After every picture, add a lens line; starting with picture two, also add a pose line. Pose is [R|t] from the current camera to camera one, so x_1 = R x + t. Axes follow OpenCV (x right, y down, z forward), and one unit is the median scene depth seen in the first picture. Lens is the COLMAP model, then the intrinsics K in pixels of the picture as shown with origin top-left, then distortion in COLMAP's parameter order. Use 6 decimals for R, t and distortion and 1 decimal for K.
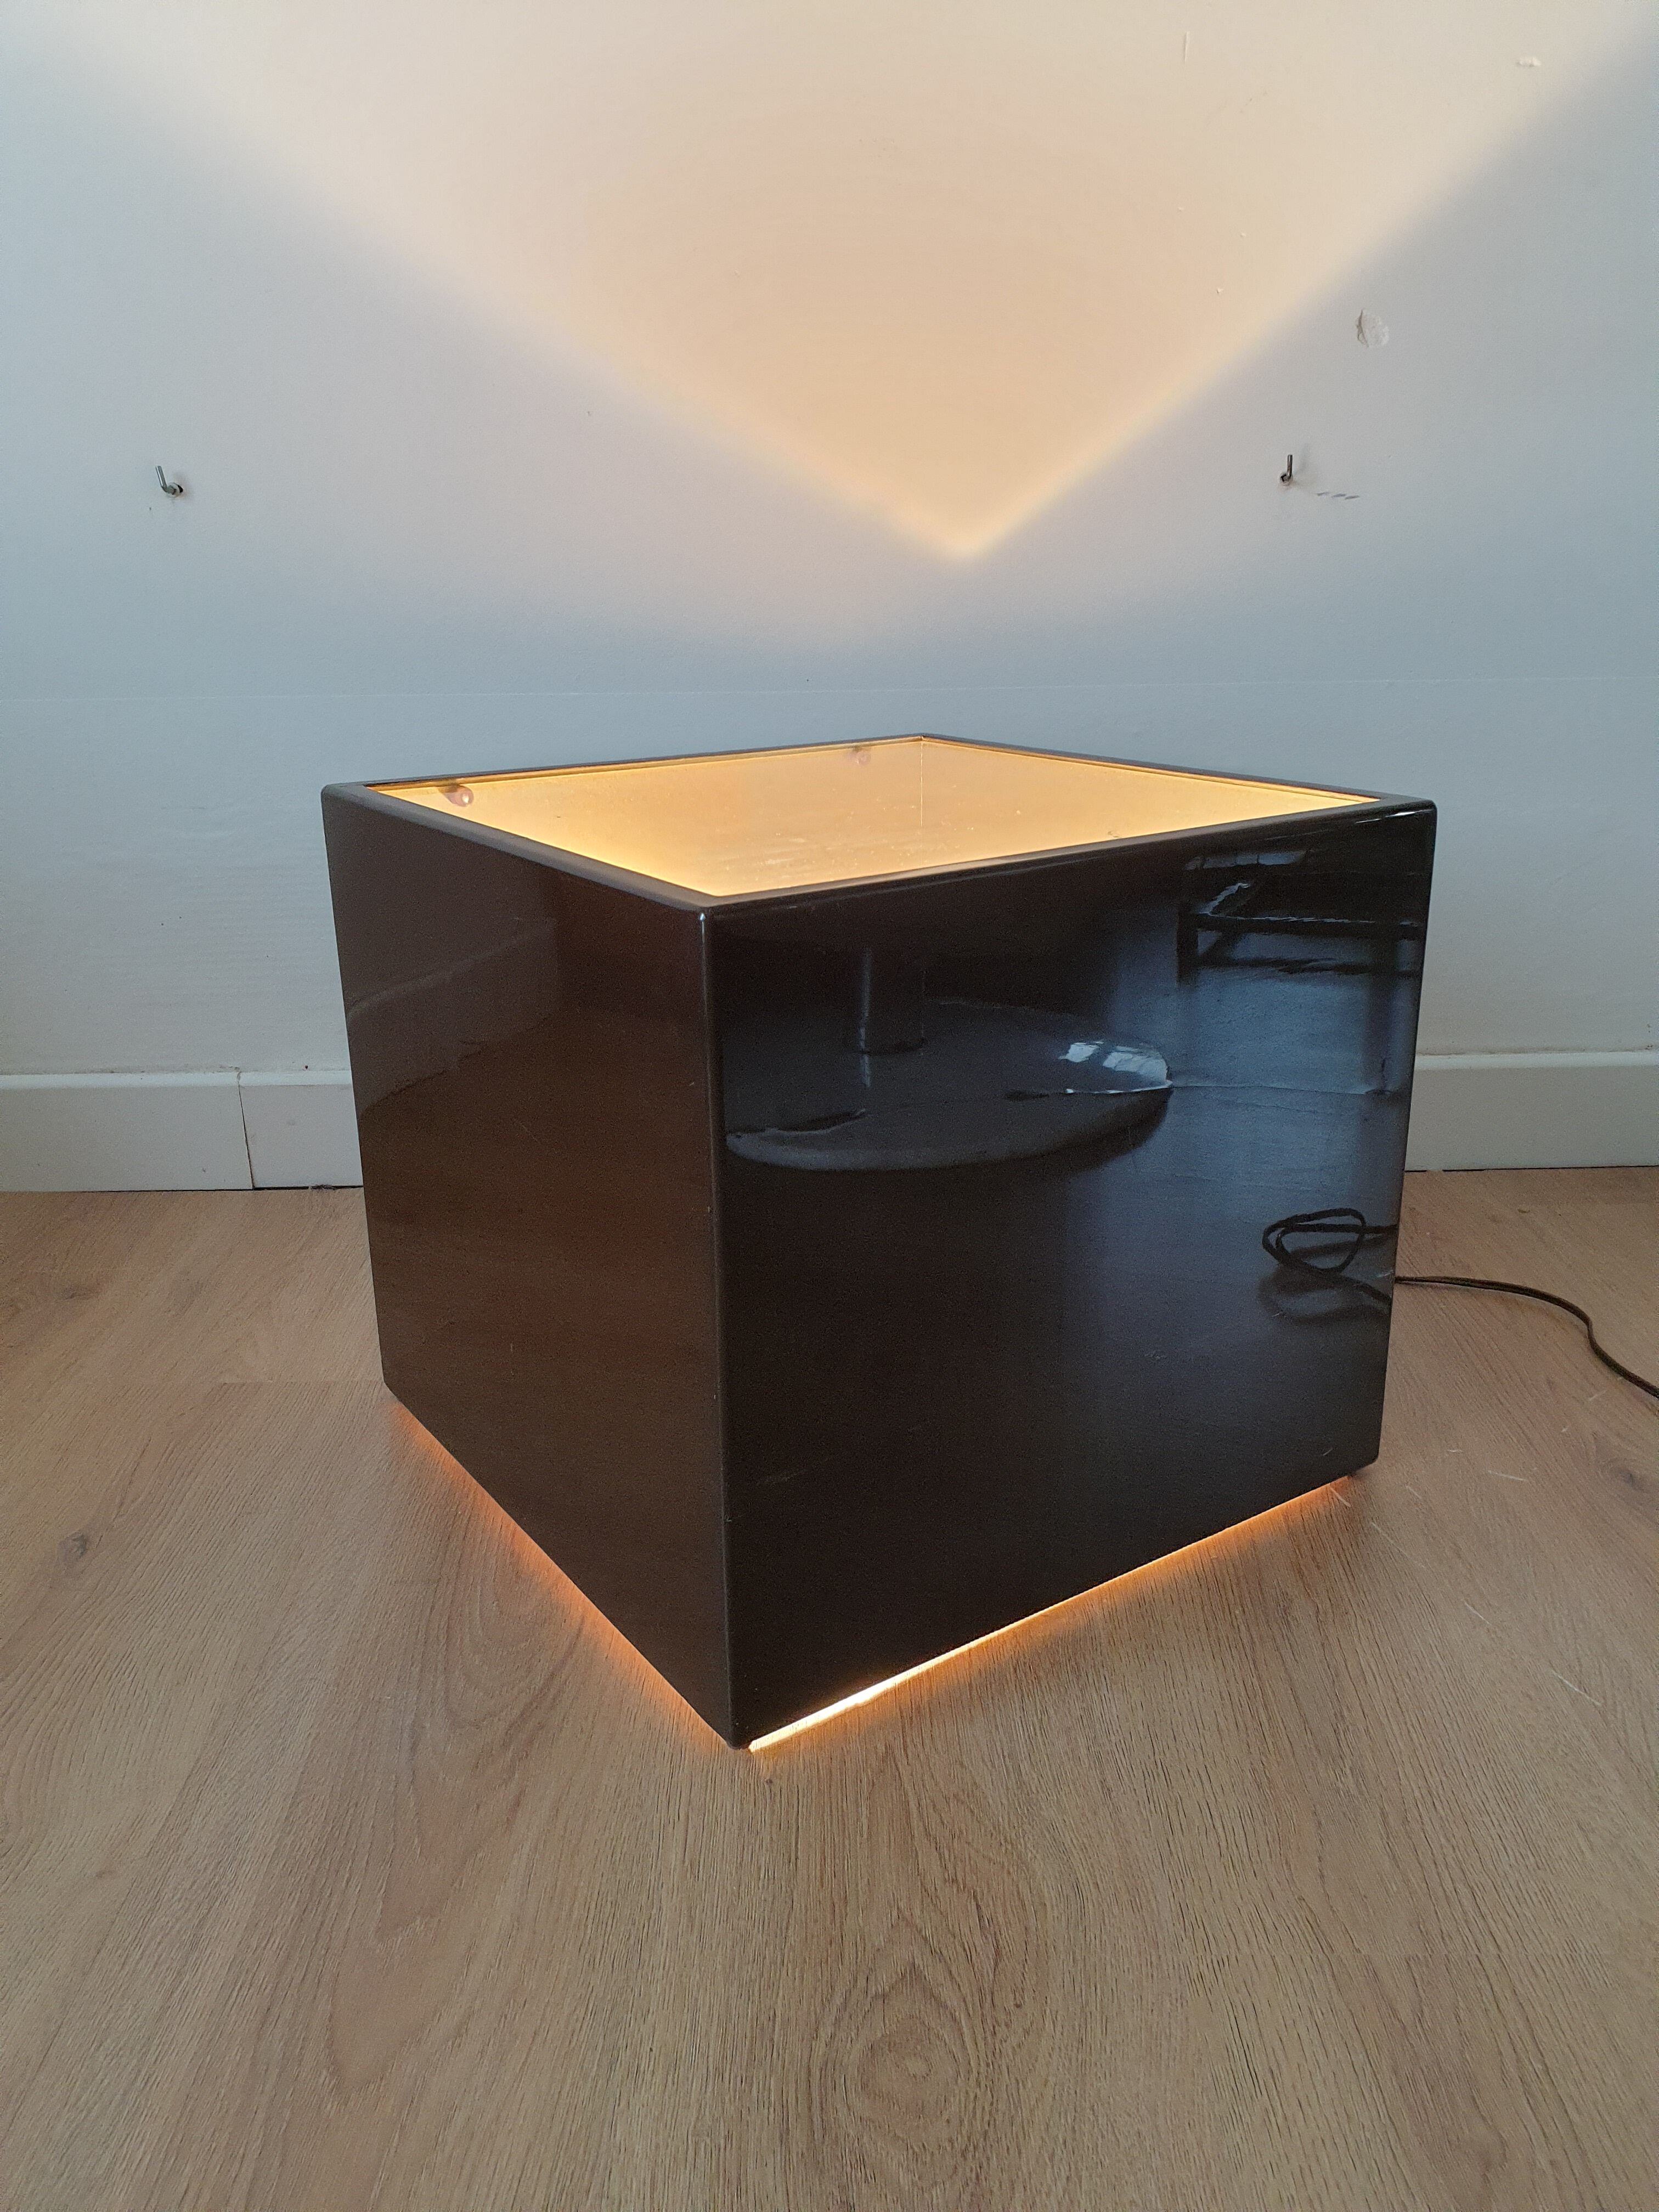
lens RADIAL K [[1748.6, 0, 815.6], [0, 1748.6, 1113.5], [0, 0, 1]] dist [-0.006213, 0.042118]
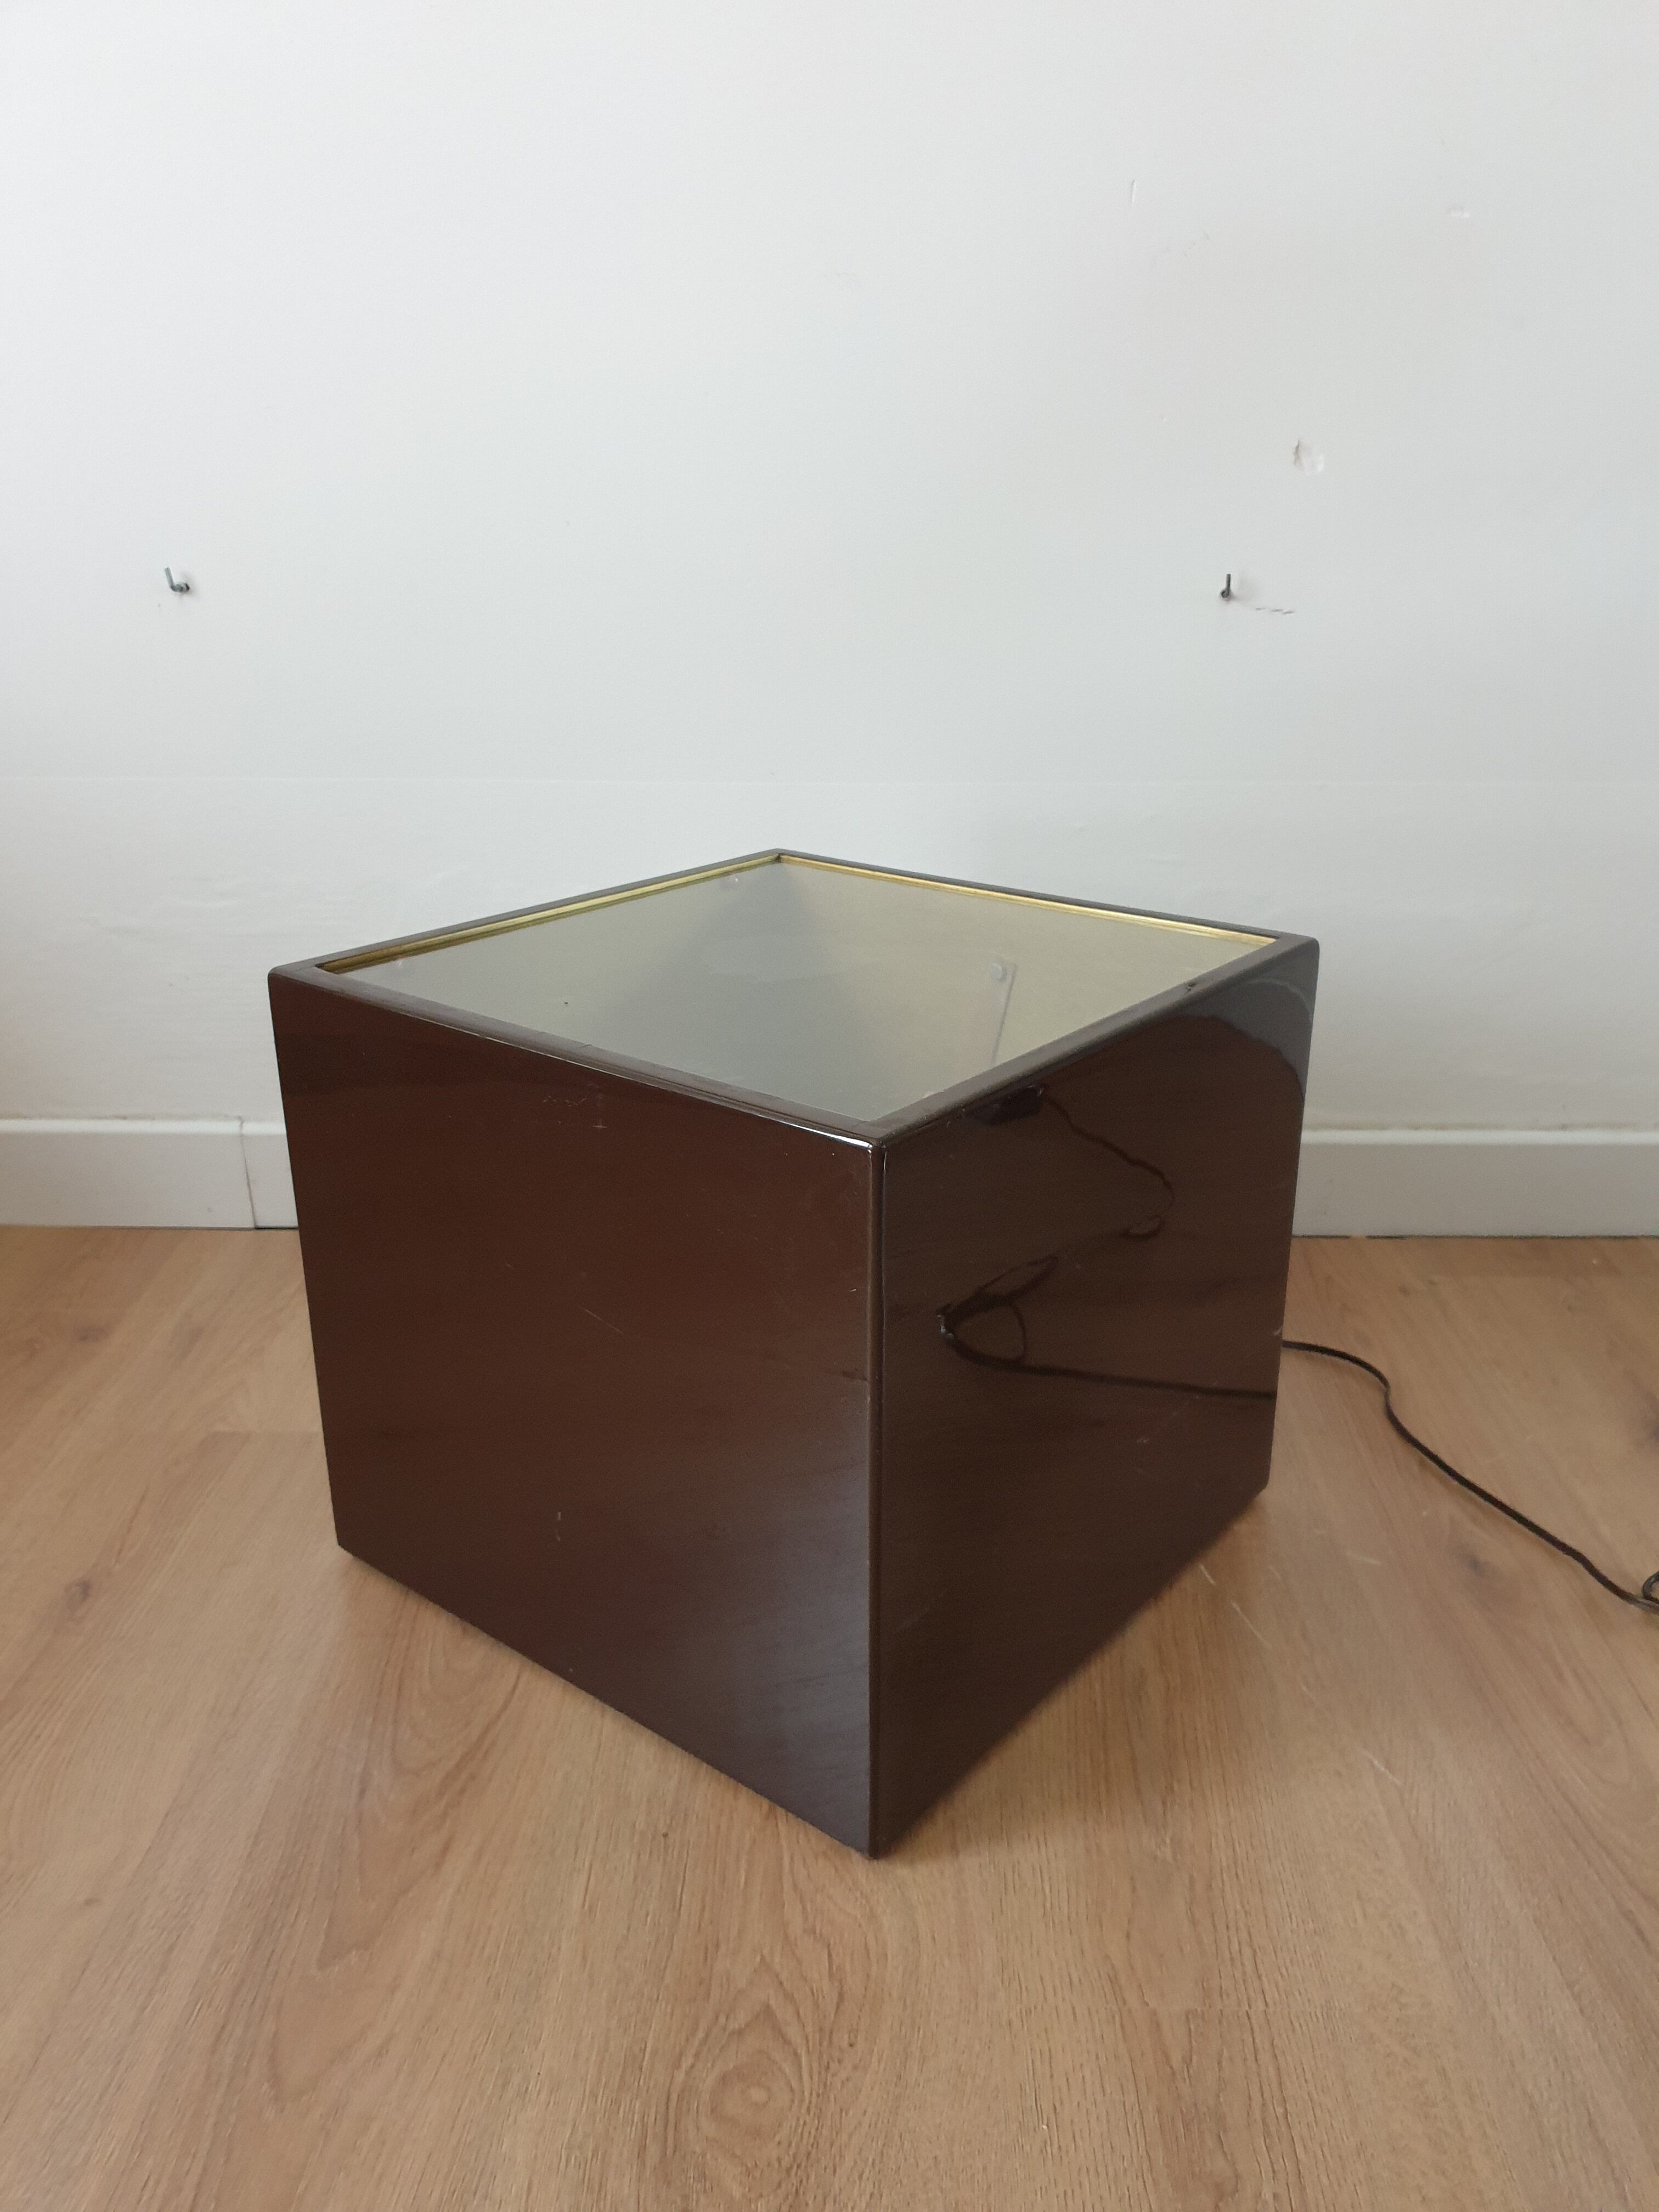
lens RADIAL K [[1763.9, 0, 820.5], [0, 1763.9, 1129.7], [0, 0, 1]] dist [-0.023713, 0.063762]
pose [[0.999584, 0.020993, -0.019776, 0.098885], [-0.020156, 0.998931, 0.041604, -0.147495], [0.020628, -0.041188, 0.998938, -0.153870]]
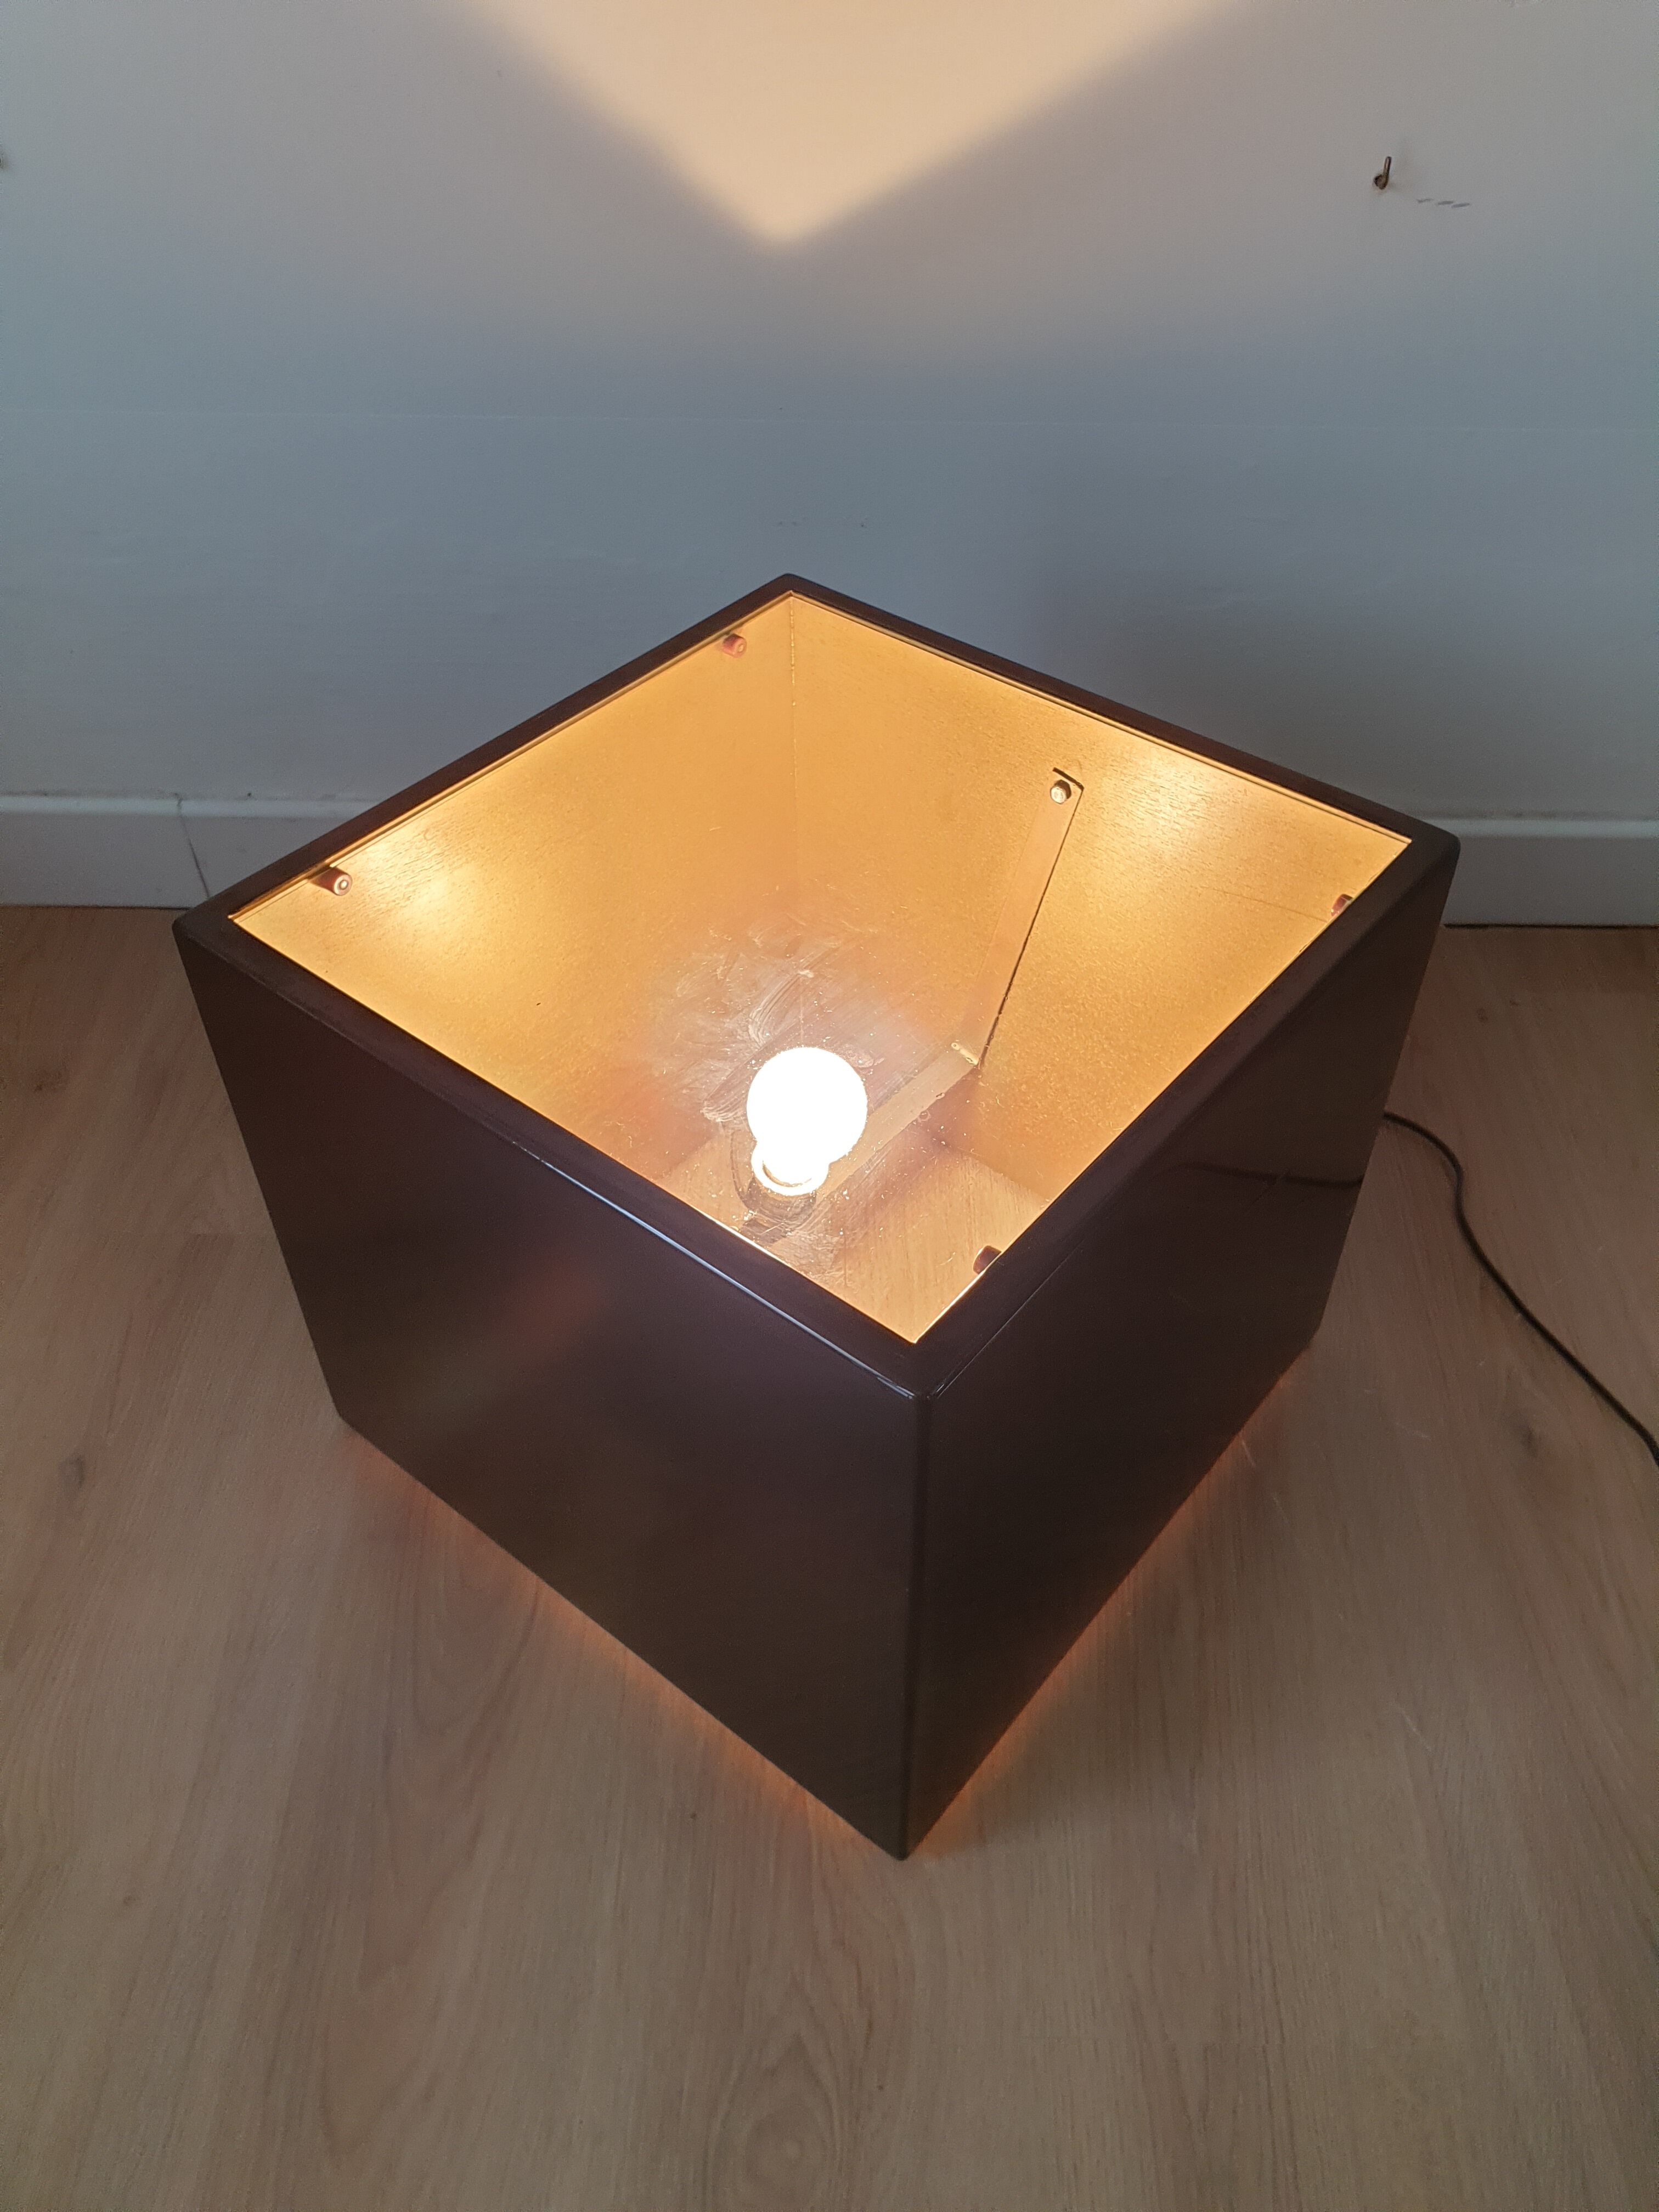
lens RADIAL K [[1763.6, 0, 829.5], [0, 1763.6, 1106.0], [0, 0, 1]] dist [-0.014750, 0.047682]
pose [[0.999620, 0.025939, -0.009283, 0.069038], [-0.019448, 0.903032, 0.429132, -0.602599], [0.019514, -0.428789, 0.903194, 0.165952]]
